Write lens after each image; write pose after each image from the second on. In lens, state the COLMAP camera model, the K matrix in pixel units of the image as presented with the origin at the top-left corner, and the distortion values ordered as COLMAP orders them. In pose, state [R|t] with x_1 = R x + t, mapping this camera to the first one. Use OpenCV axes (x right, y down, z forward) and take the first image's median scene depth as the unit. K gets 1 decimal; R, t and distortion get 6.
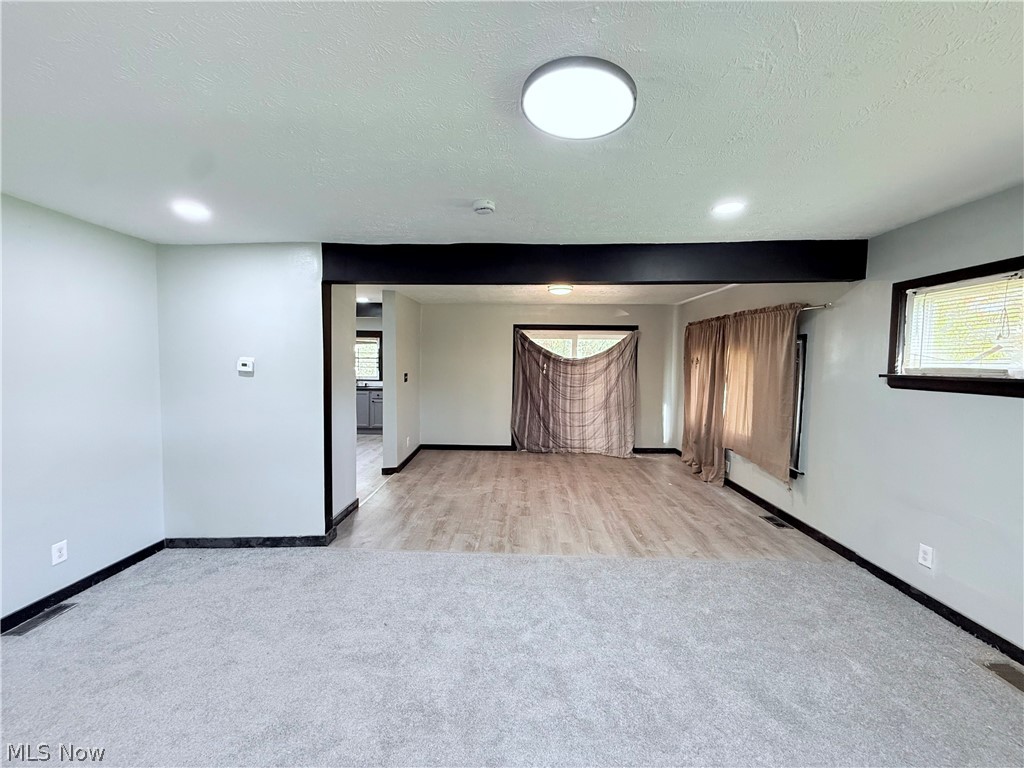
lens RADIAL K [[409.2, 0, 507.4], [0, 409.2, 382.7], [0, 0, 1]] dist [-0.010418, -0.000141]
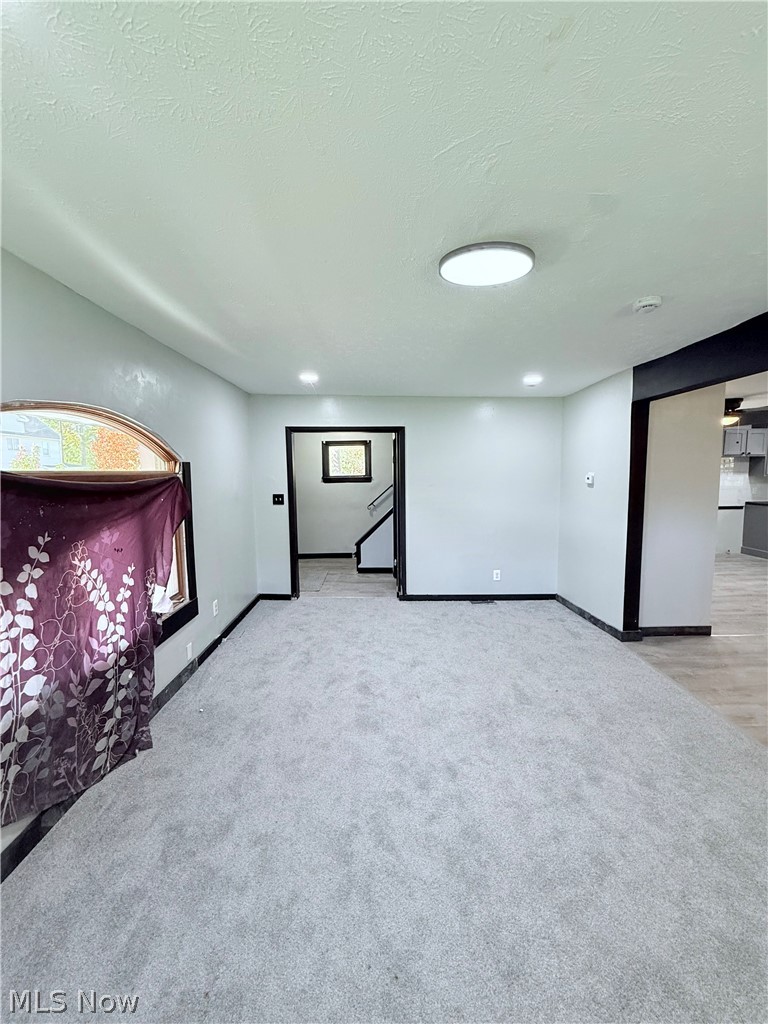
lens RADIAL K [[409.2, 0, 382.9], [0, 409.2, 509.1], [0, 0, 1]] dist [-0.010418, -0.000141]
pose [[0.032694, 0.084210, -0.995912, 0.281804], [-0.043369, 0.995625, 0.082762, -0.011253], [0.998524, 0.040486, 0.036203, 0.131790]]
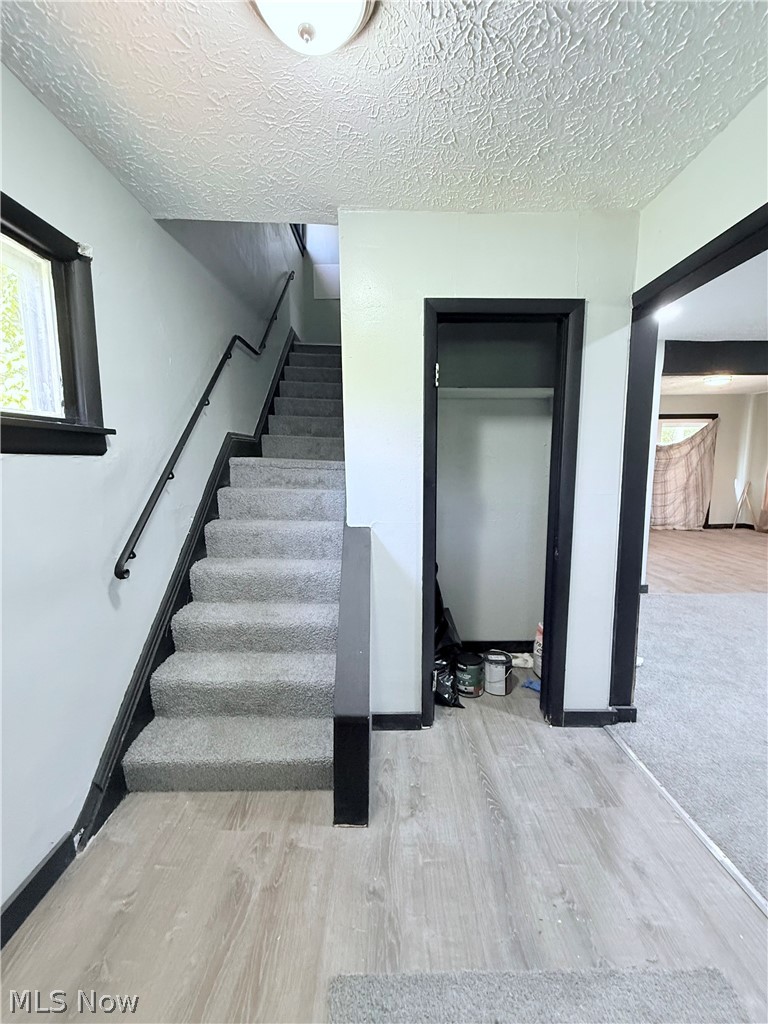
lens RADIAL K [[409.2, 0, 385.9], [0, 409.2, 513.6], [0, 0, 1]] dist [-0.010418, -0.000141]
pose [[0.999468, -0.020699, 0.025199, -0.614778], [0.018678, 0.996781, 0.077973, 0.026605], [-0.026732, -0.077461, 0.996637, -0.093013]]
